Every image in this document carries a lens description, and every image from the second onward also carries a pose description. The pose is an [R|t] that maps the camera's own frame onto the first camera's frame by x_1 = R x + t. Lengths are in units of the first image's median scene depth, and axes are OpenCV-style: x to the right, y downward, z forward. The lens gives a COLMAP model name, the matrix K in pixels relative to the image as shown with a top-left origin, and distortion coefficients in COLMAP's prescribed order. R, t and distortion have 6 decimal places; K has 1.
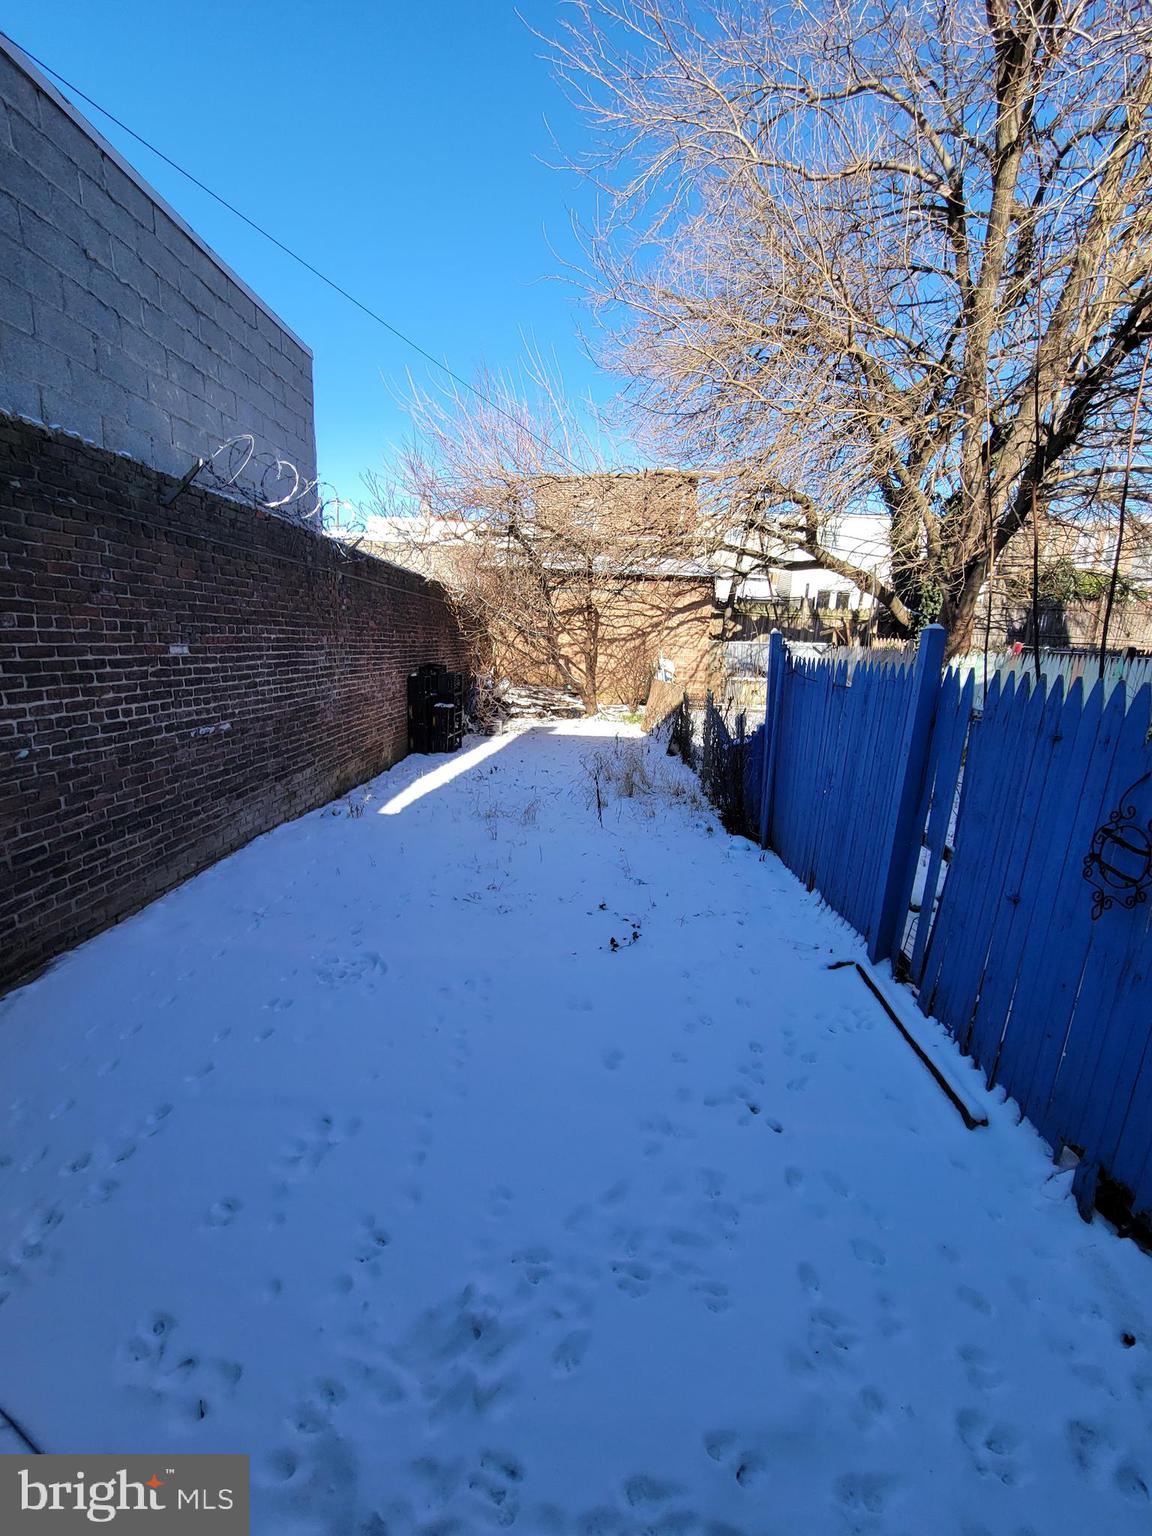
lens RADIAL K [[626.9, 0, 574.8], [0, 626.9, 773.2], [0, 0, 1]] dist [-0.000729, 0.000287]
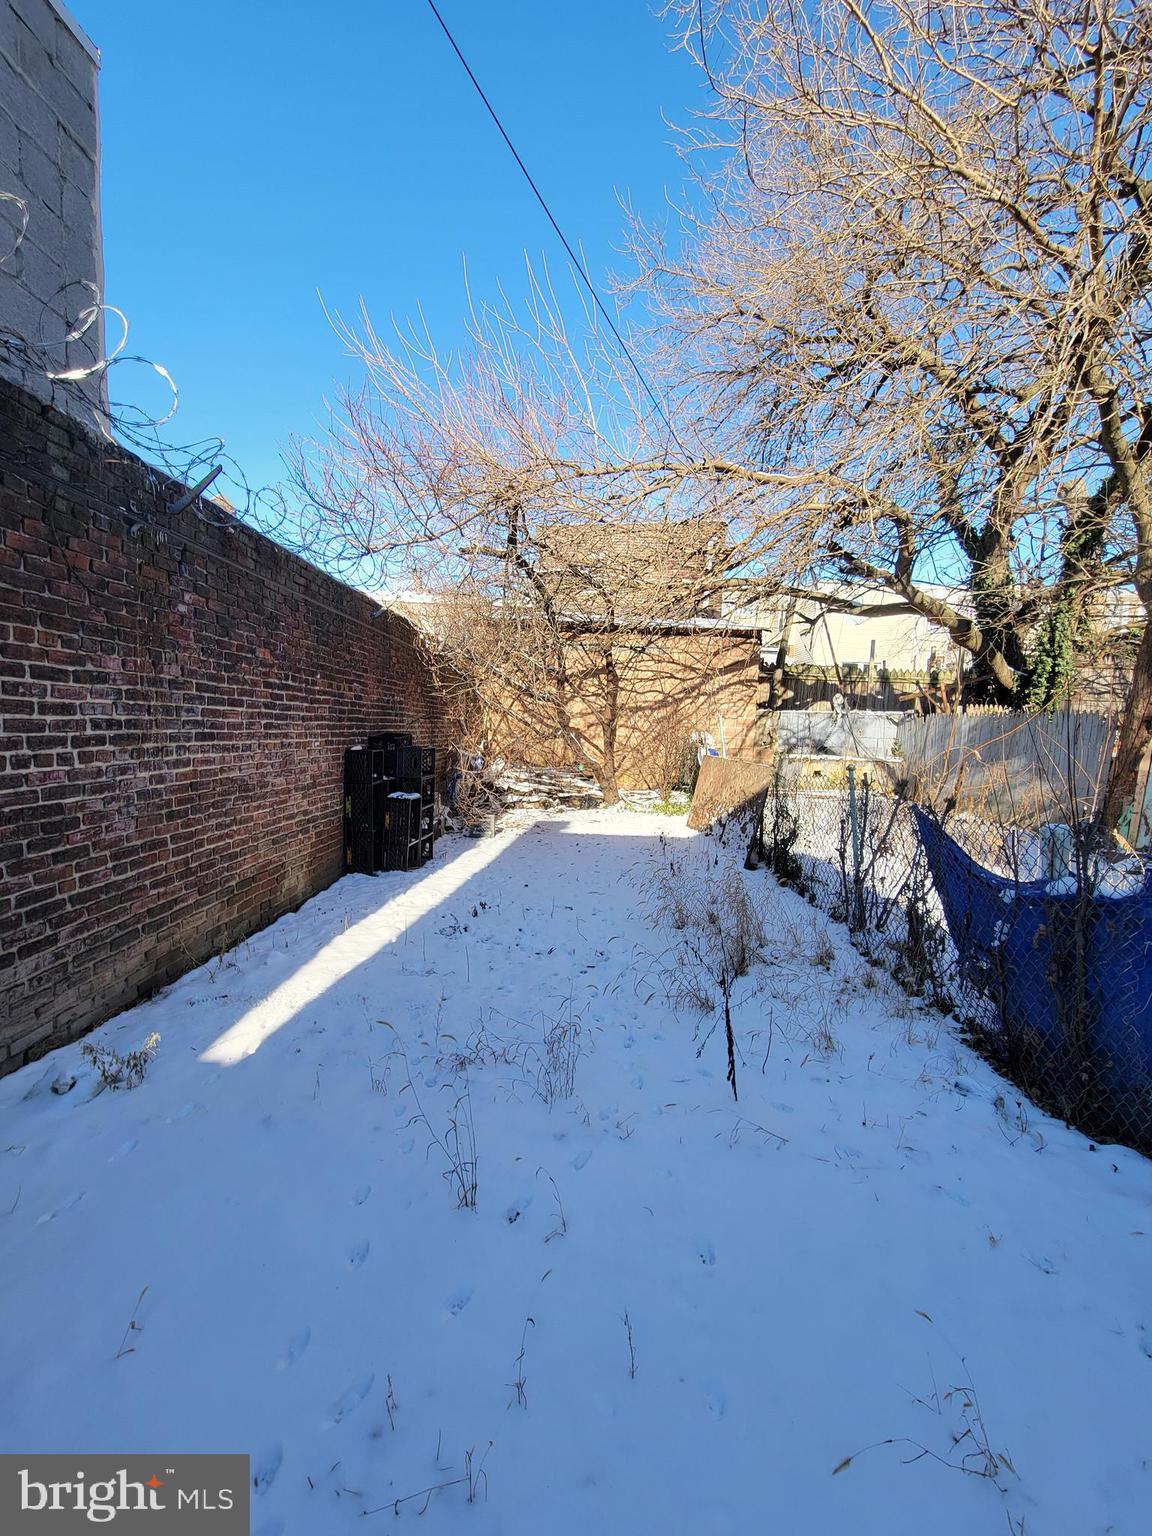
lens RADIAL K [[626.9, 0, 576.7], [0, 626.9, 764.8], [0, 0, 1]] dist [-0.000729, 0.000287]
pose [[0.999854, -0.004892, 0.016345, -0.029628], [0.007194, 0.989568, -0.143888, -0.031612], [-0.015471, 0.143985, 0.989459, 0.247336]]
